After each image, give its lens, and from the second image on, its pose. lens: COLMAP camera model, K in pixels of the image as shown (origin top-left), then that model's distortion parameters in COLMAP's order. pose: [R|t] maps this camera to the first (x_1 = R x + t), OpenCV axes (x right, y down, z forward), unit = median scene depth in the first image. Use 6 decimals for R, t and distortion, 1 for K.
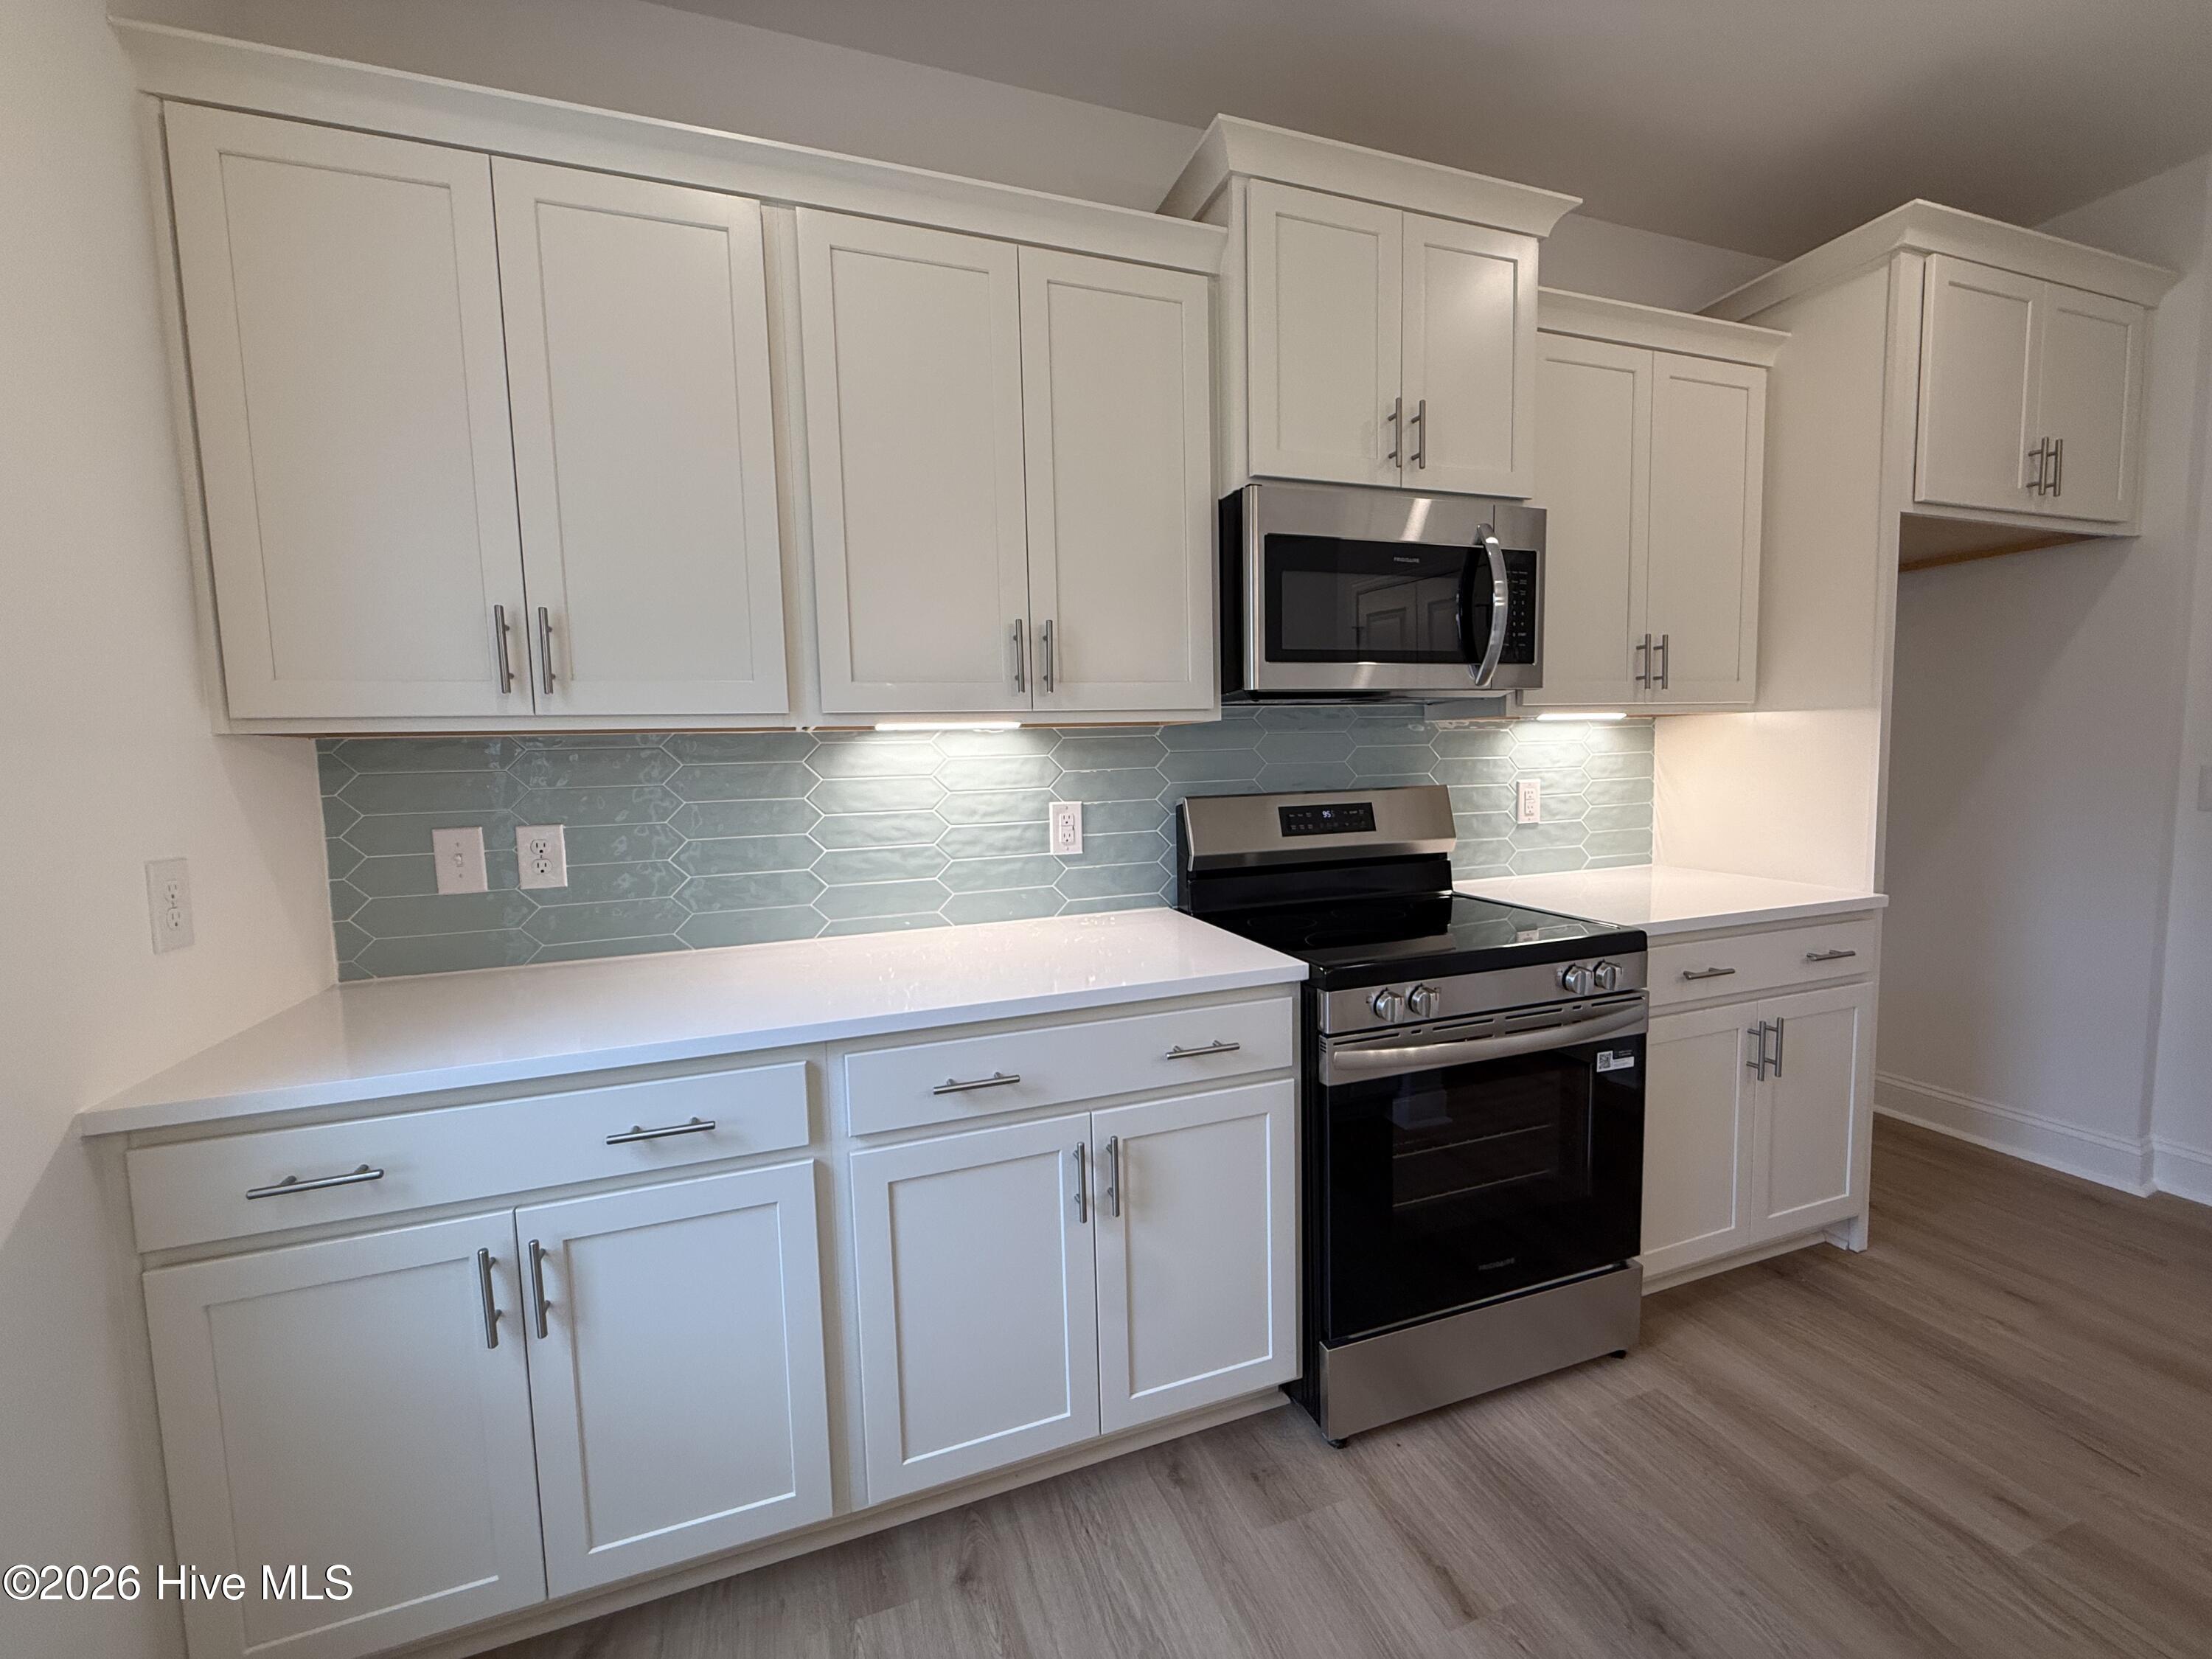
lens RADIAL K [[879.6, 0, 1083.4], [0, 879.6, 830.4], [0, 0, 1]] dist [-0.001109, 0.001110]
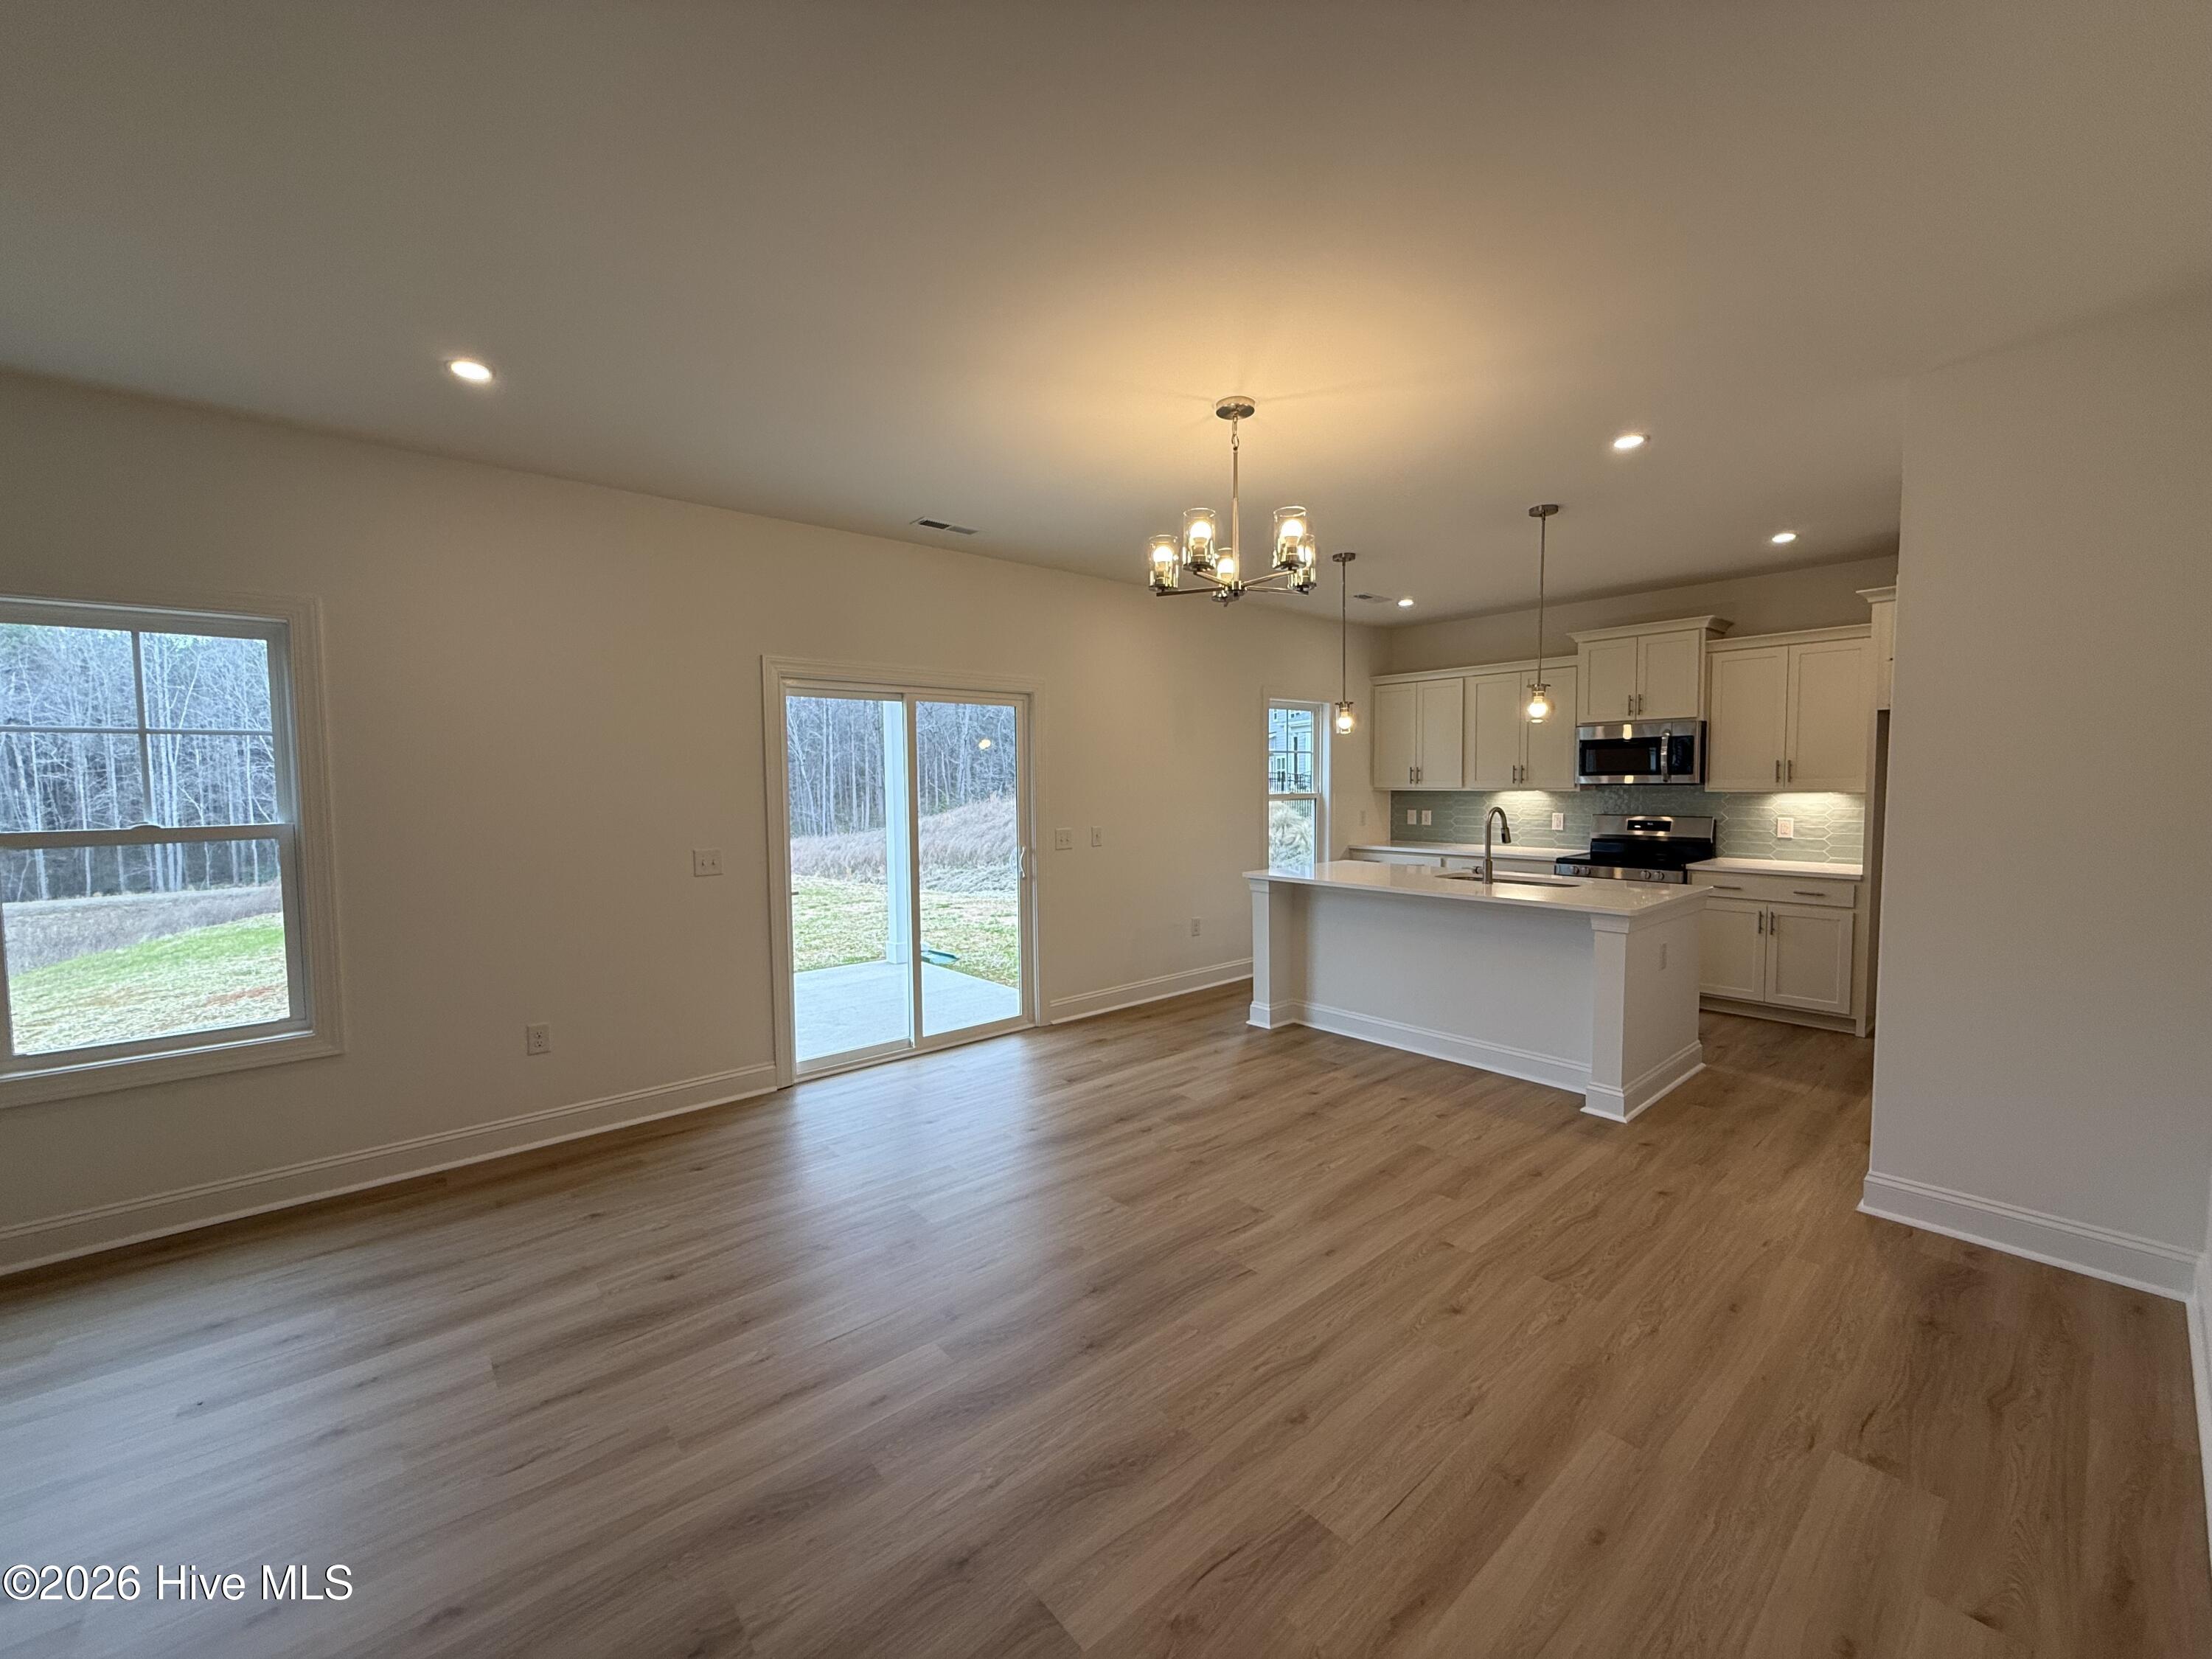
lens RADIAL K [[879.6, 0, 1103.2], [0, 879.6, 827.2], [0, 0, 1]] dist [-0.001109, 0.001110]
pose [[0.377562, 0.073671, -0.923049, 2.537386], [-0.081303, 0.995618, 0.046207, 0.005606], [0.922408, 0.057600, 0.381897, -1.931229]]
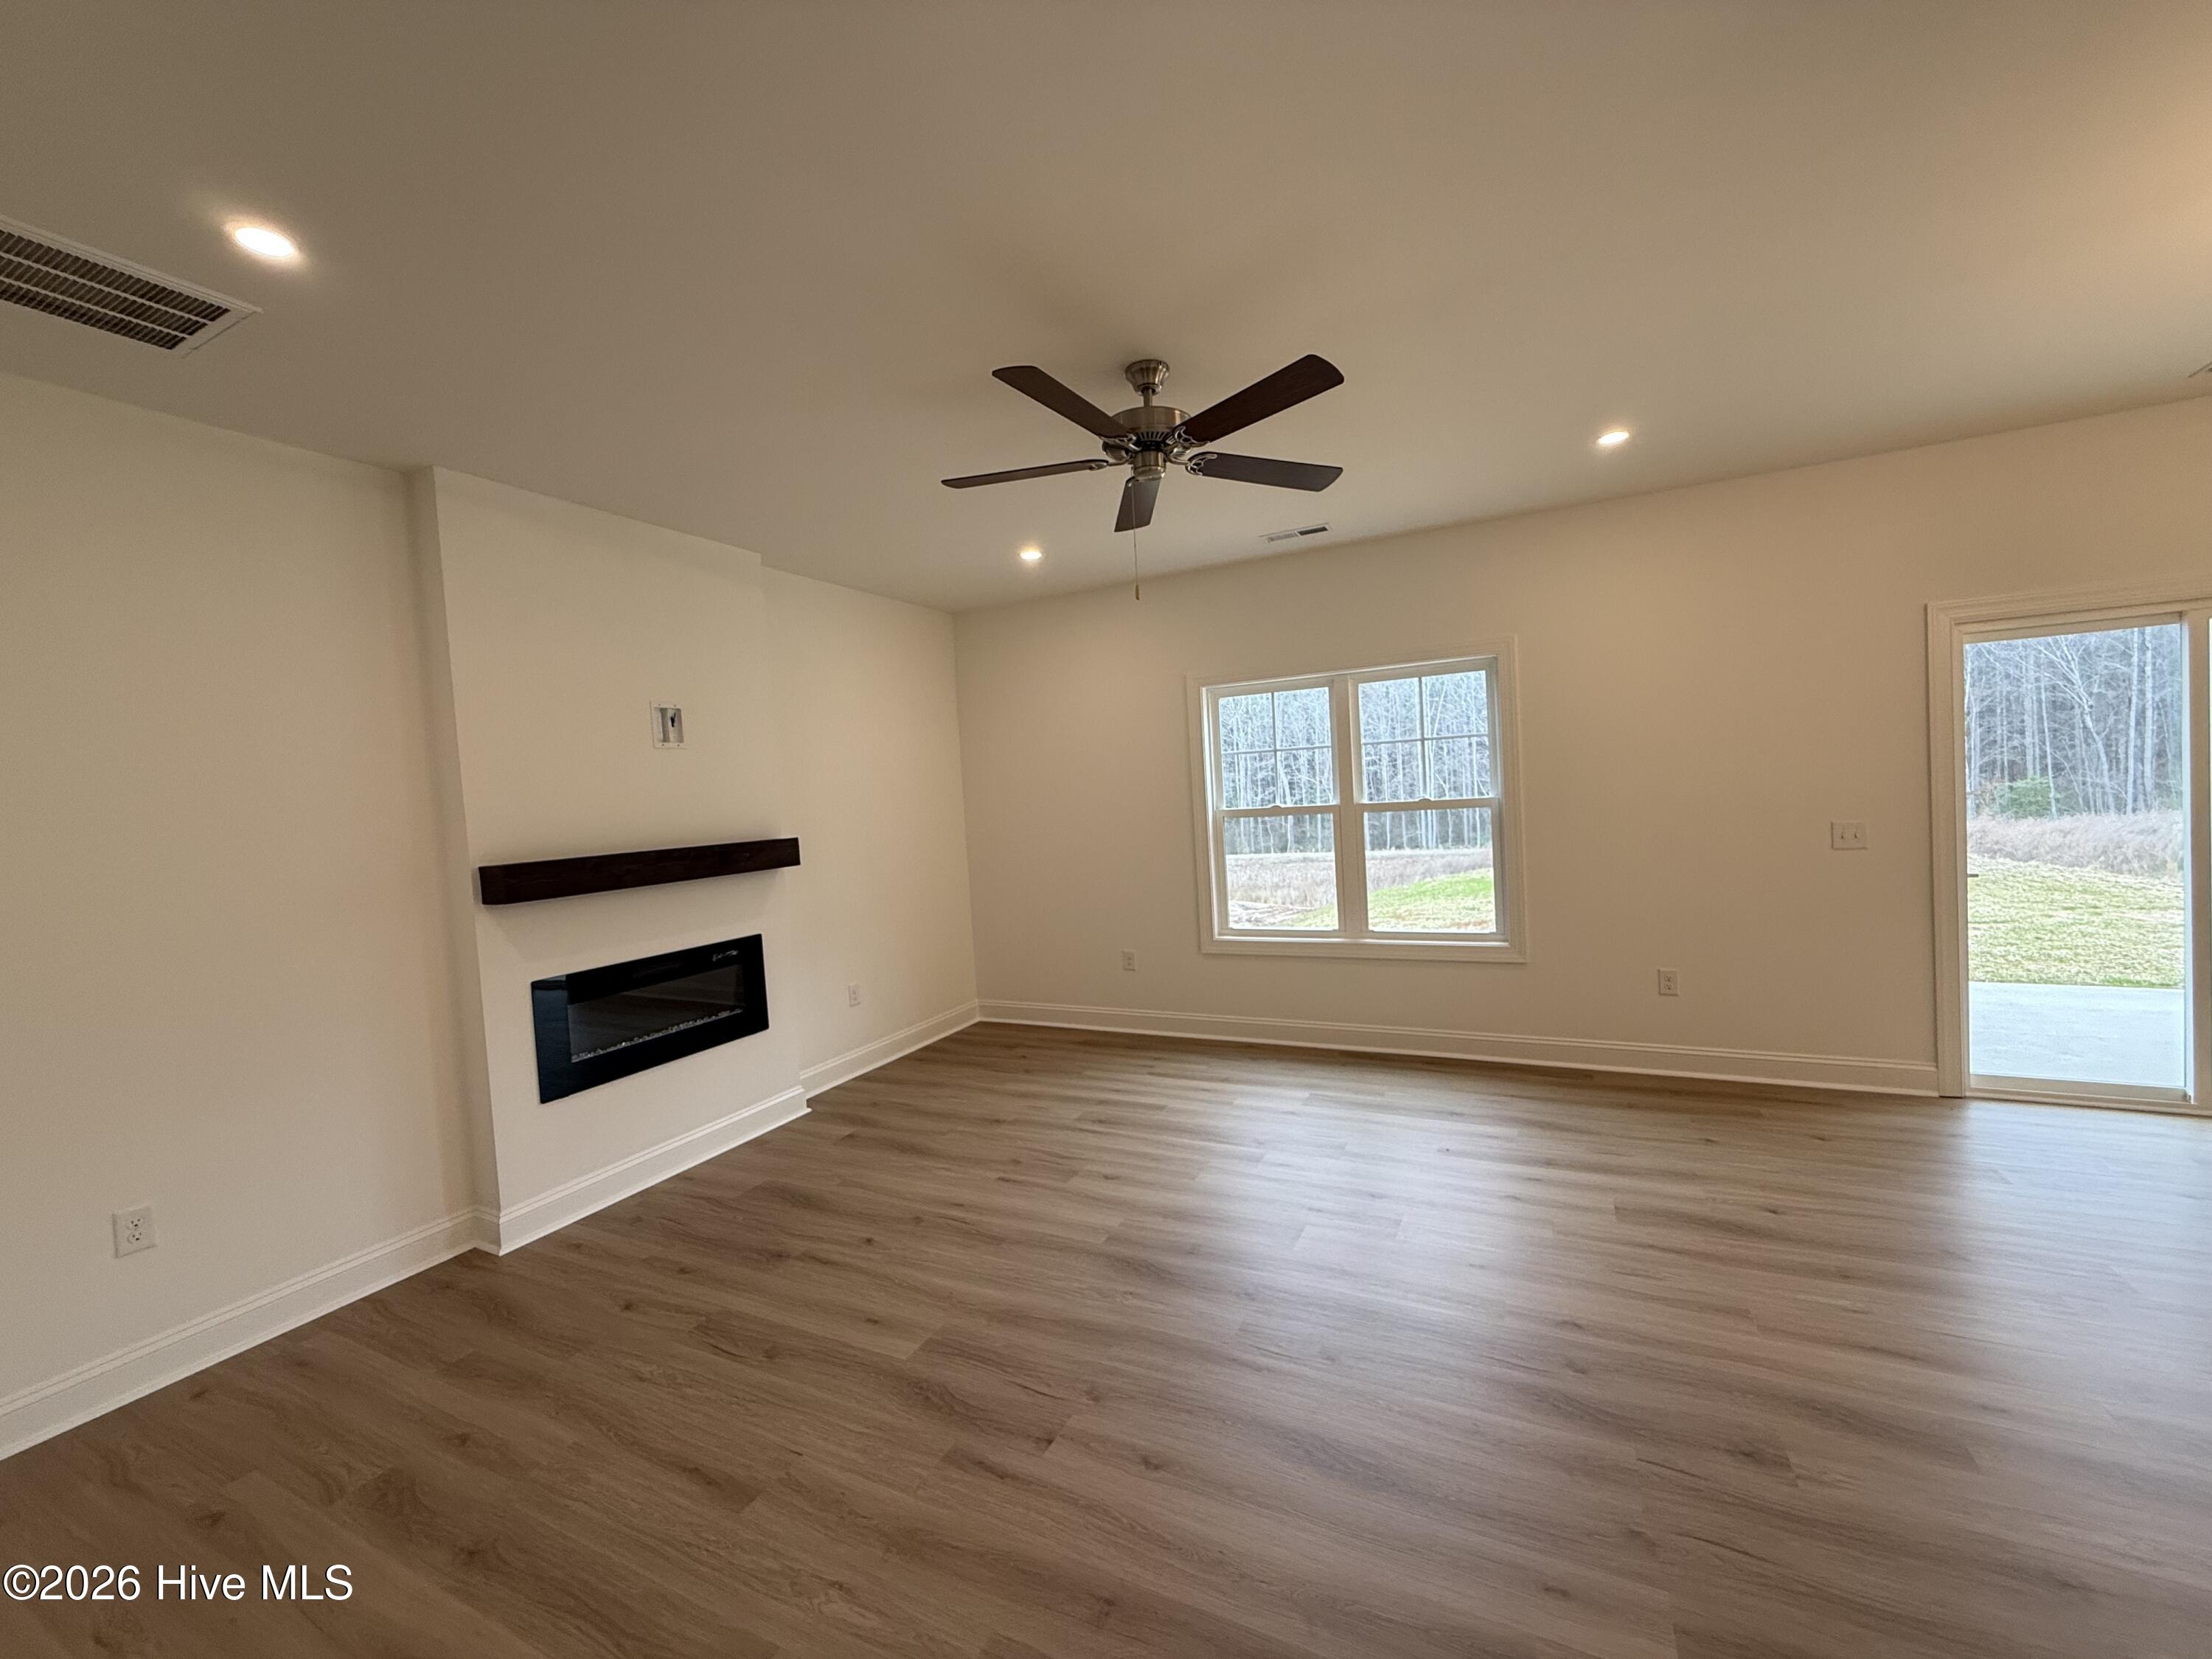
lens RADIAL K [[879.6, 0, 1099.8], [0, 879.6, 829.6], [0, 0, 1]] dist [-0.001109, 0.001110]
pose [[-0.704729, 0.096333, -0.702907, 2.865815], [0.013286, 0.992357, 0.122682, -0.018770], [0.709353, 0.077119, -0.700622, -1.801201]]
